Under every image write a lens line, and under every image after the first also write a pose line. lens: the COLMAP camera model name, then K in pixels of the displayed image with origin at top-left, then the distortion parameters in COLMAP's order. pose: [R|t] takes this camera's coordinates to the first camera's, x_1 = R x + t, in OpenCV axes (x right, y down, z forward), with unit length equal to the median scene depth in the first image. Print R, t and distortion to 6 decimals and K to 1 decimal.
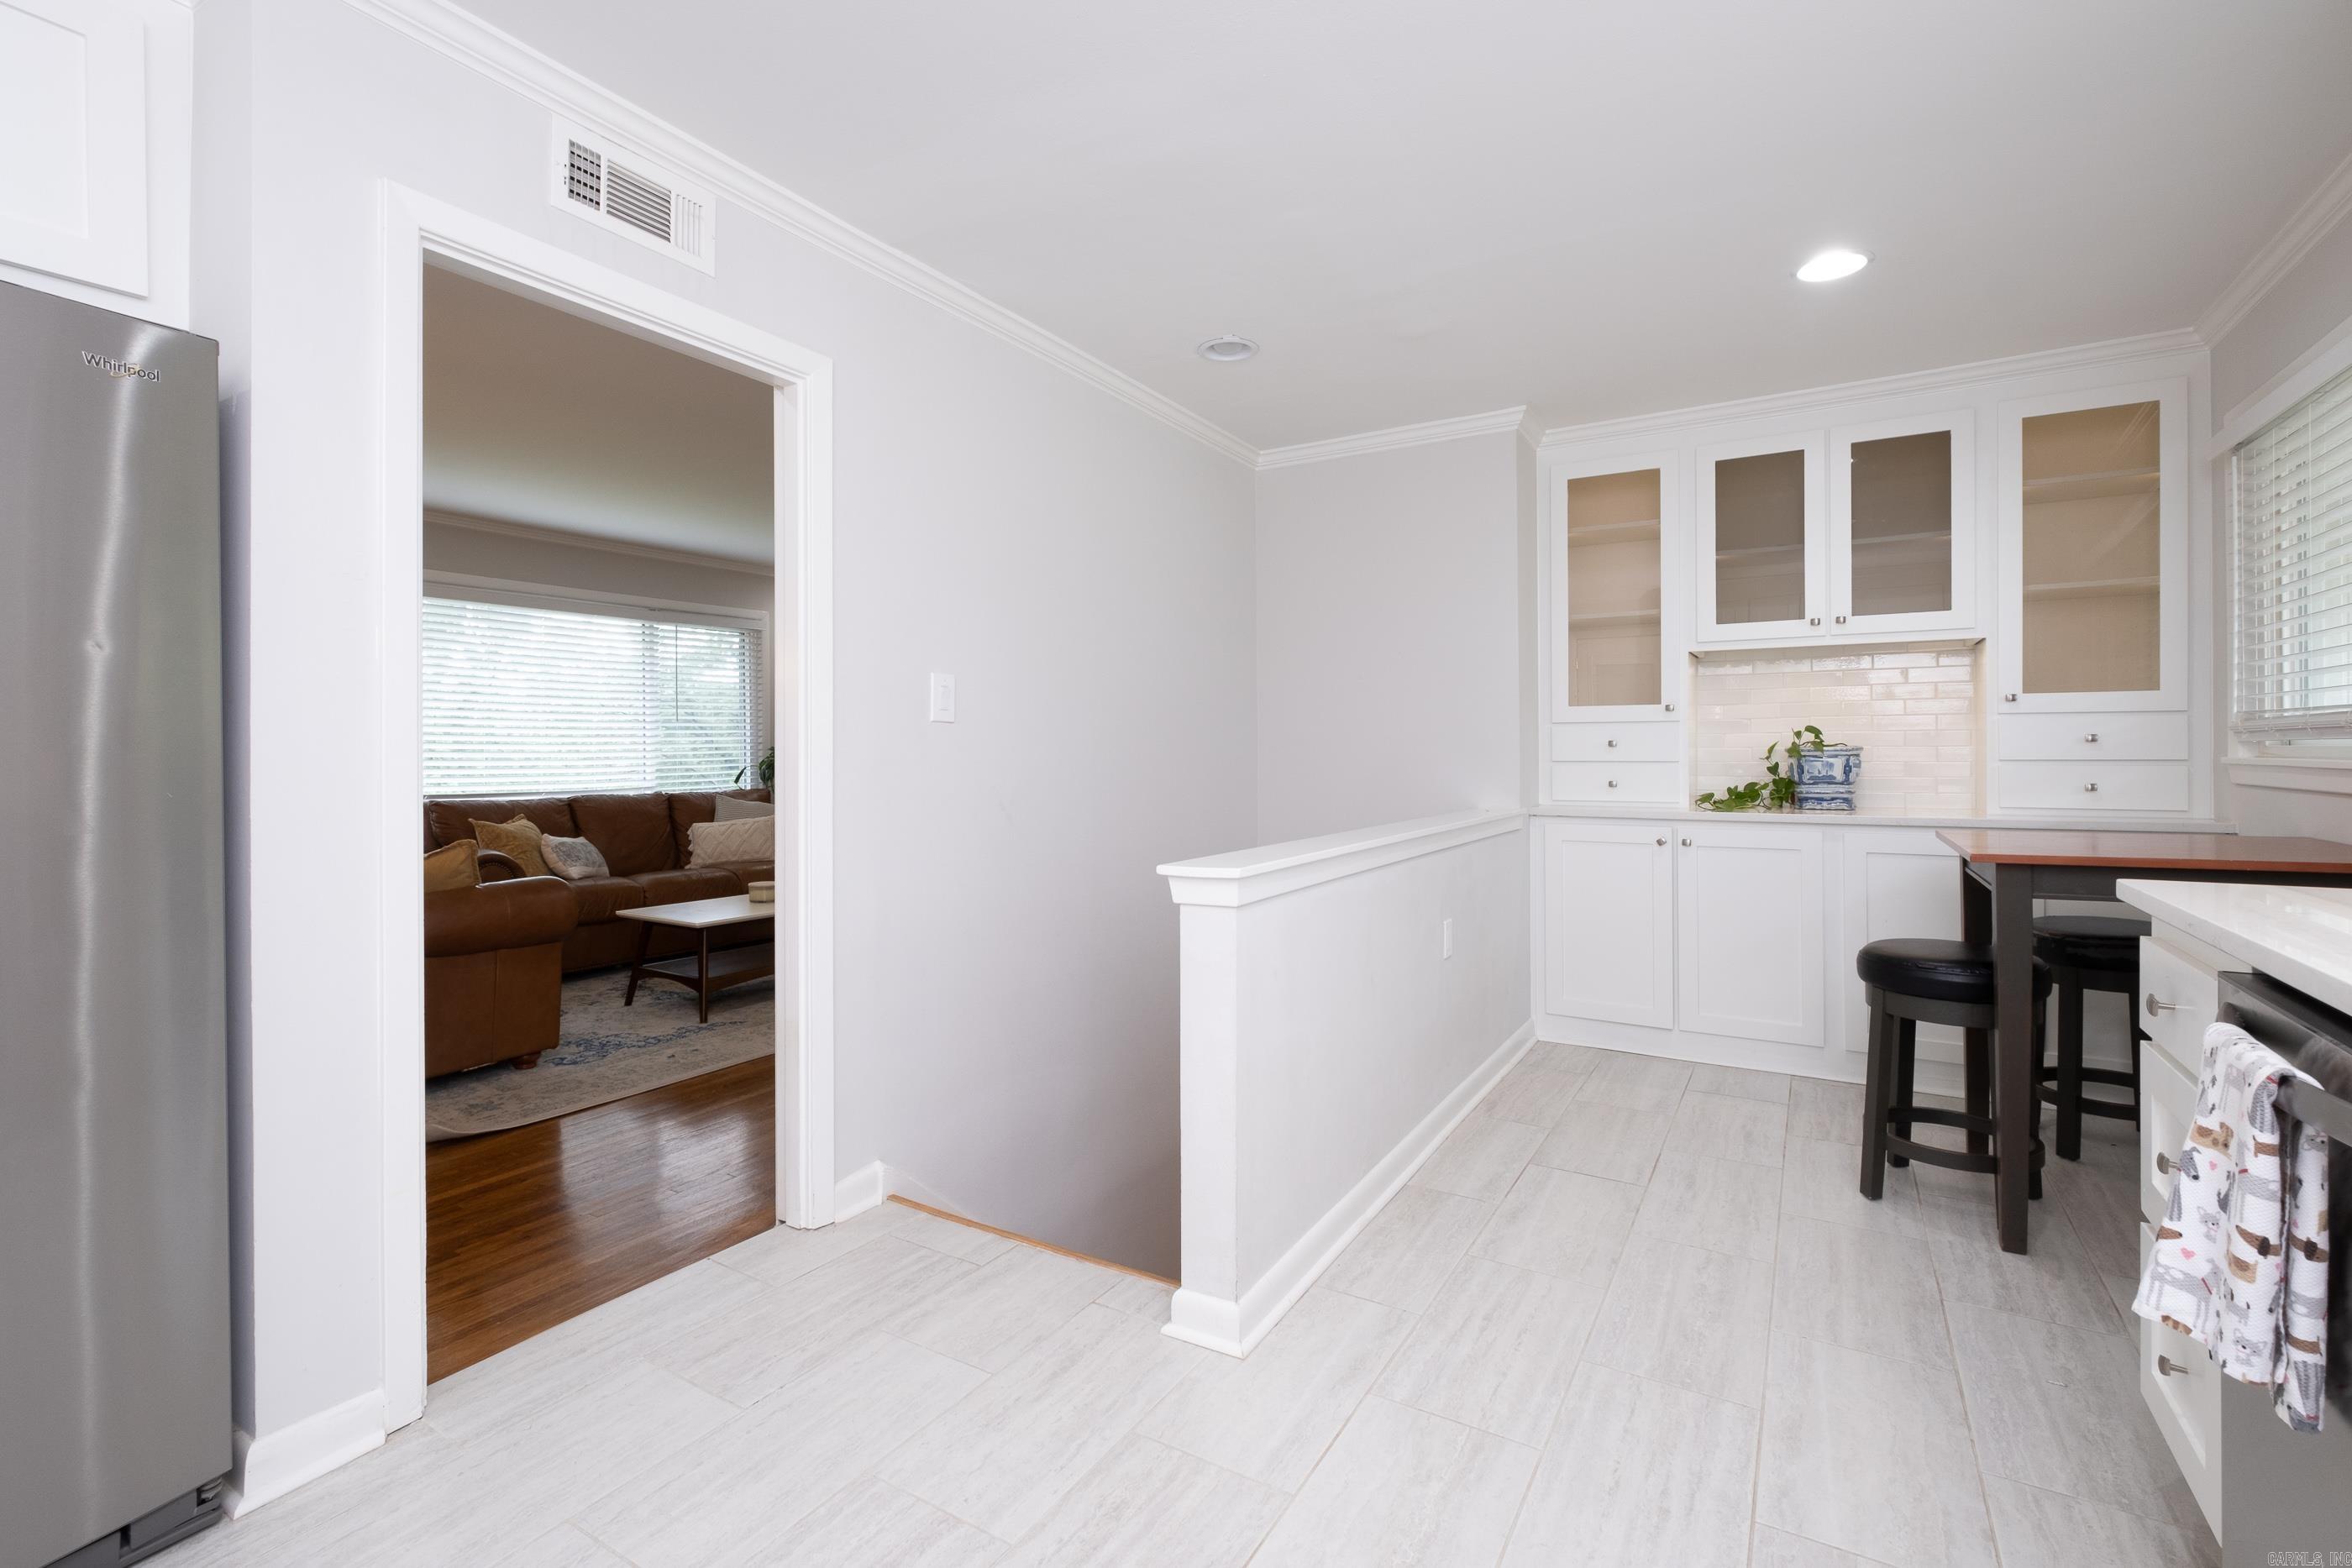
lens RADIAL K [[1117.1, 0, 1236.3], [0, 1117.1, 745.9], [0, 0, 1]] dist [-0.006164, -0.001041]
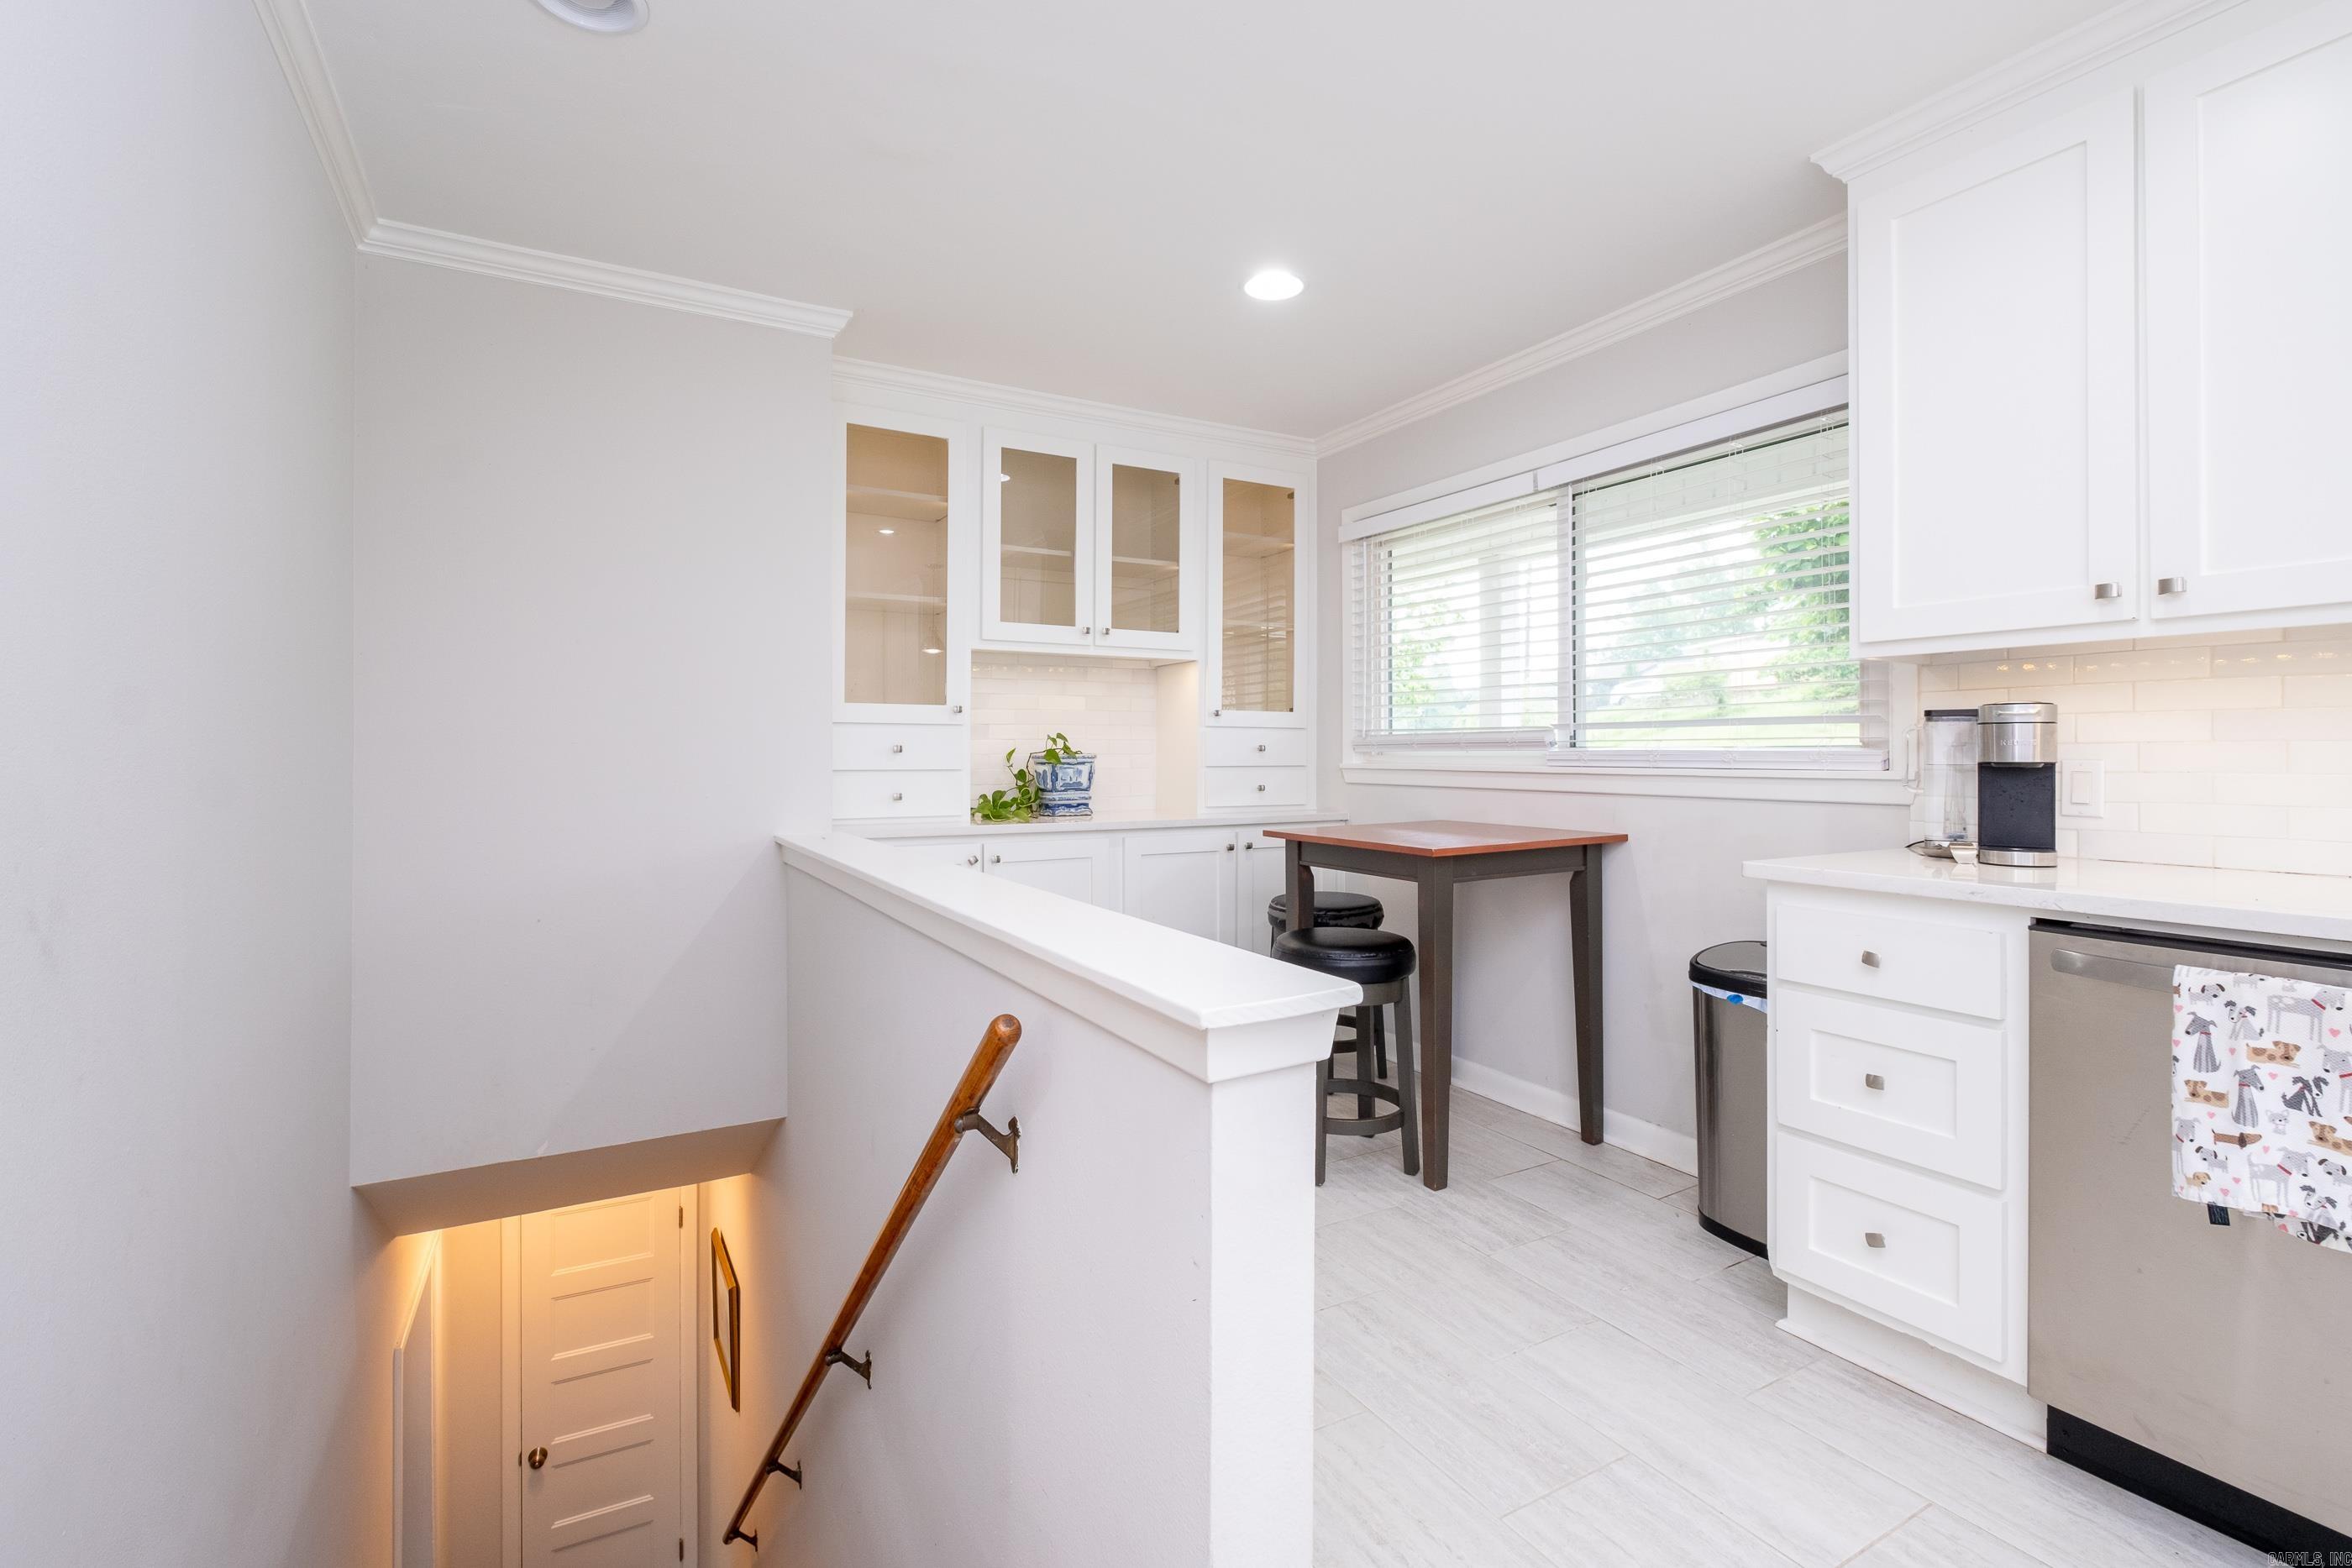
lens RADIAL K [[1039.4, 0, 1194.9], [0, 1039.4, 746.0], [0, 0, 1]] dist [-0.001900, -0.000952]
pose [[0.507984, 0.011505, 0.861290, -0.242763], [-0.005730, 0.999934, -0.009978, 0.002365], [-0.861348, 0.000133, 0.508016, 0.433893]]
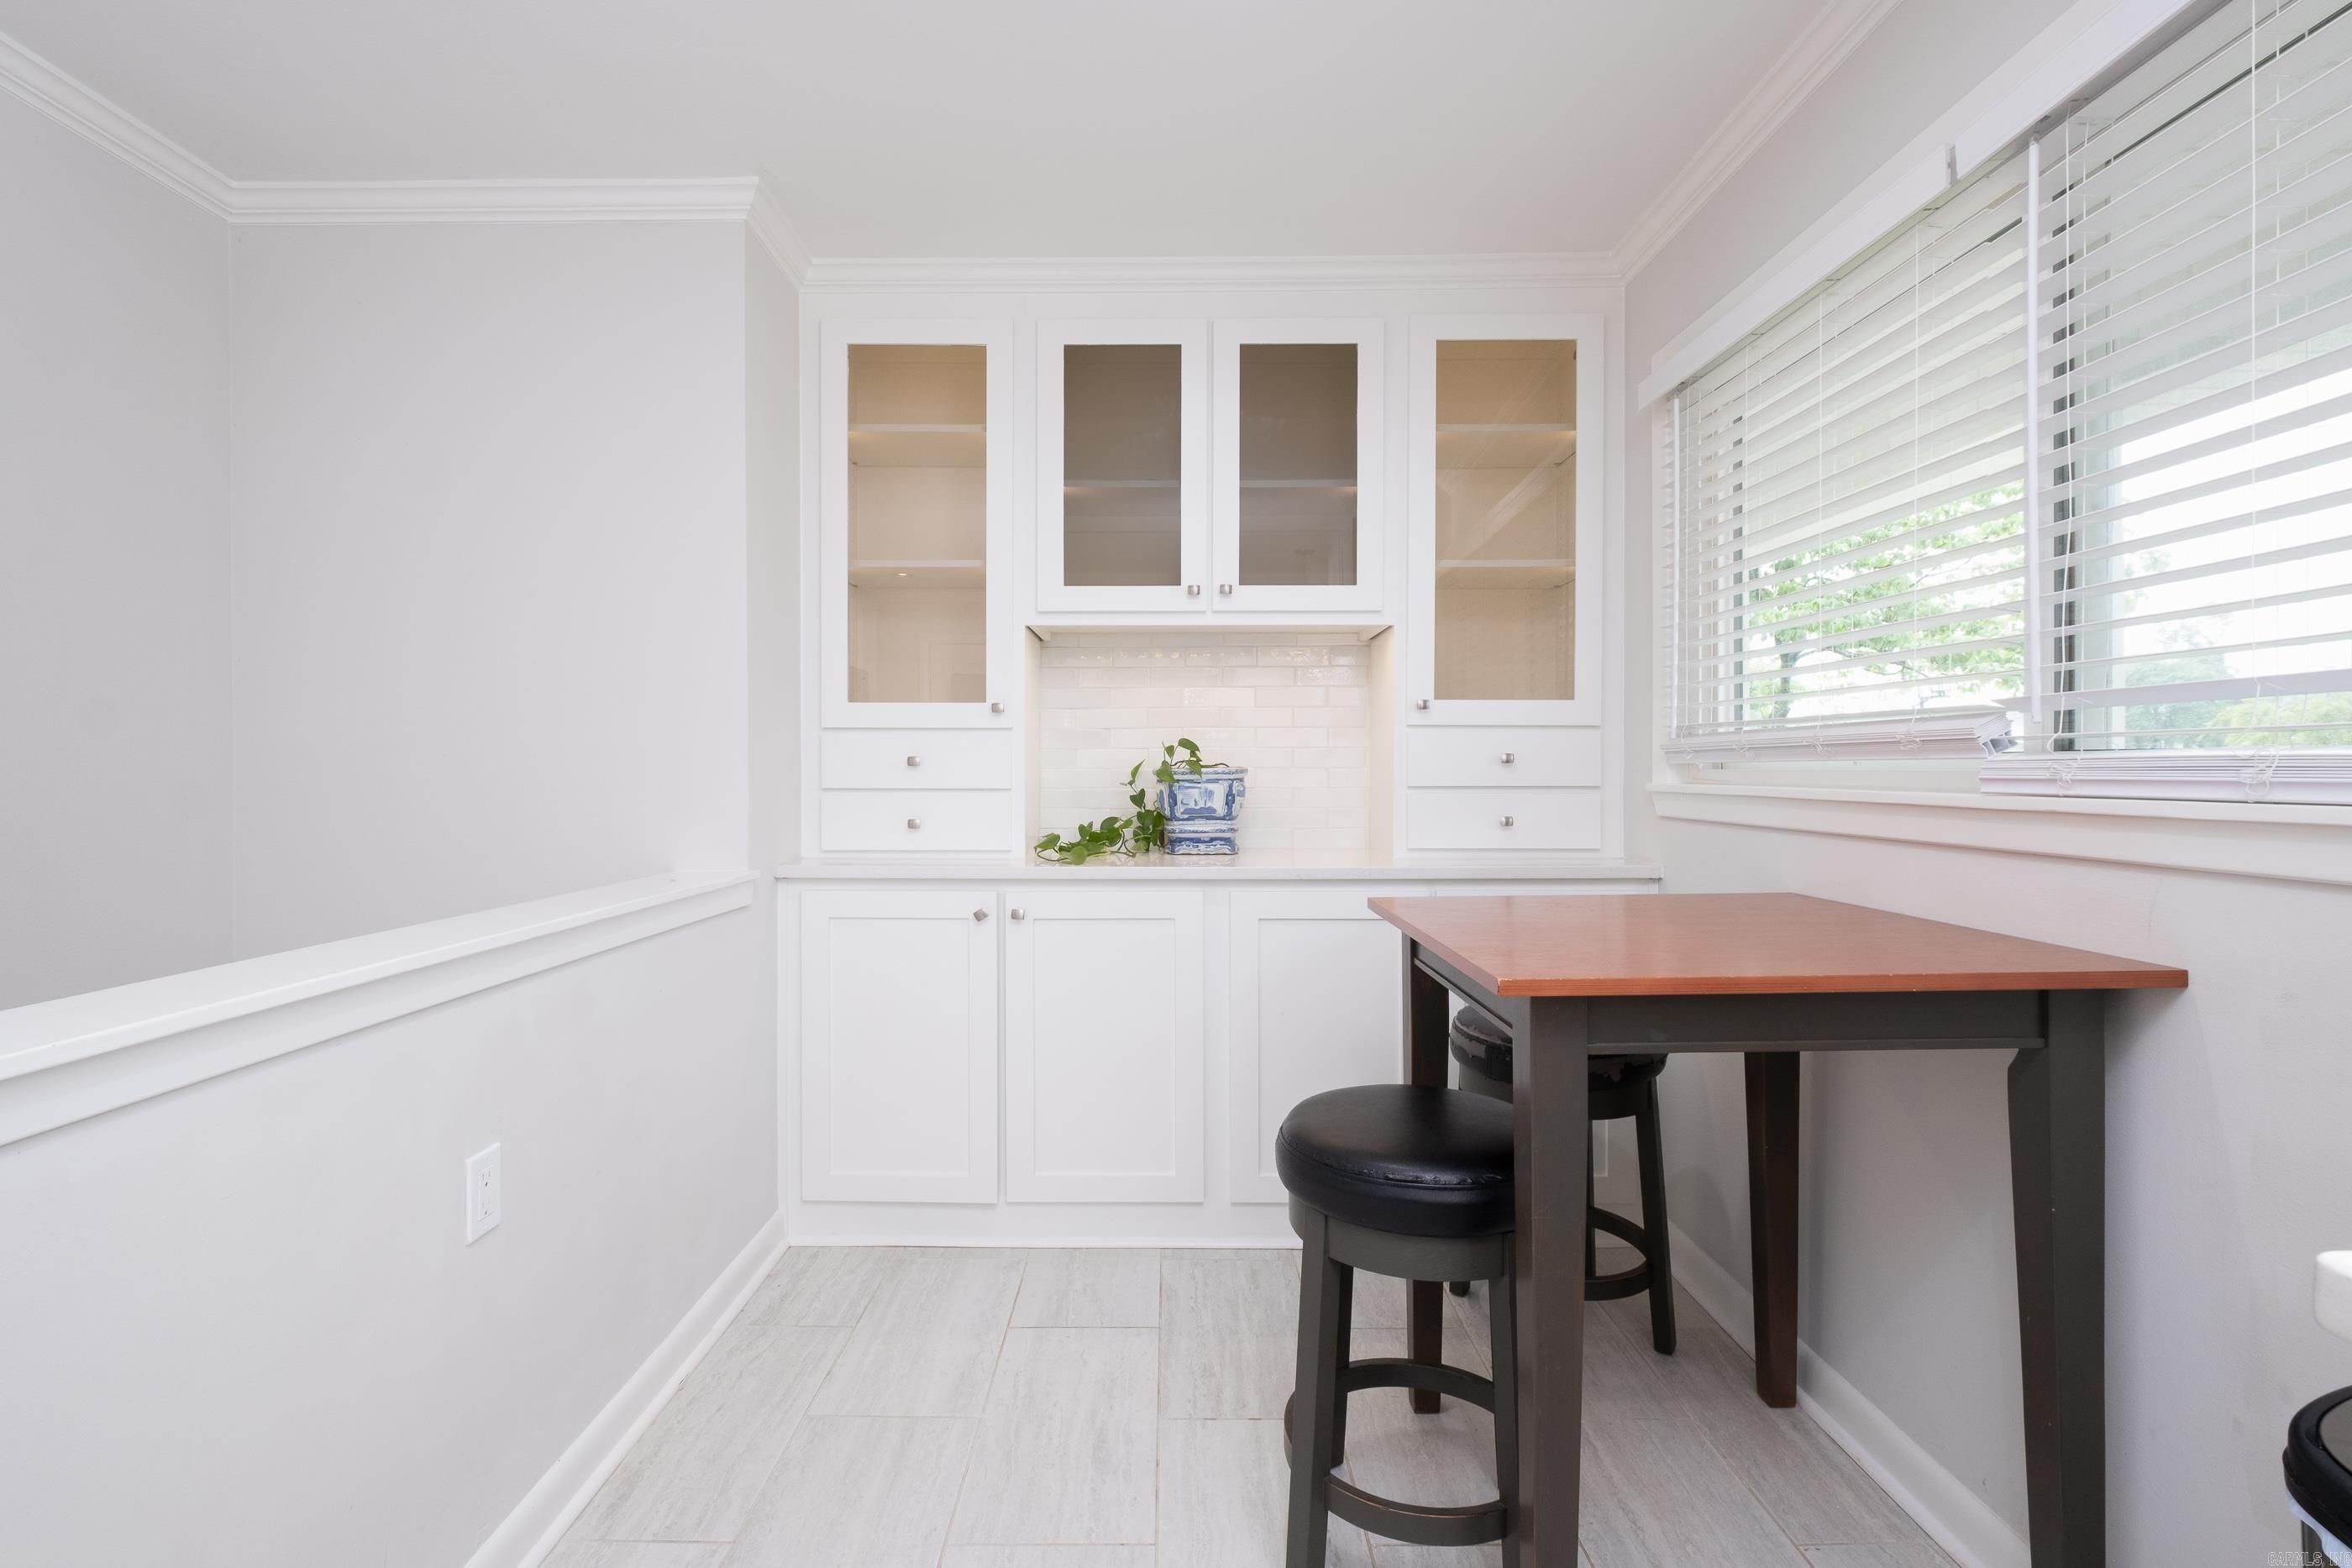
lens RADIAL K [[1039.4, 0, 1183.9], [0, 1039.4, 767.6], [0, 0, 1]] dist [-0.001900, -0.000952]
pose [[0.878516, 0.004941, 0.477687, 0.199870], [-0.005457, 0.999985, -0.000307, 0.000711], [-0.477682, -0.002337, 0.878530, 0.424491]]
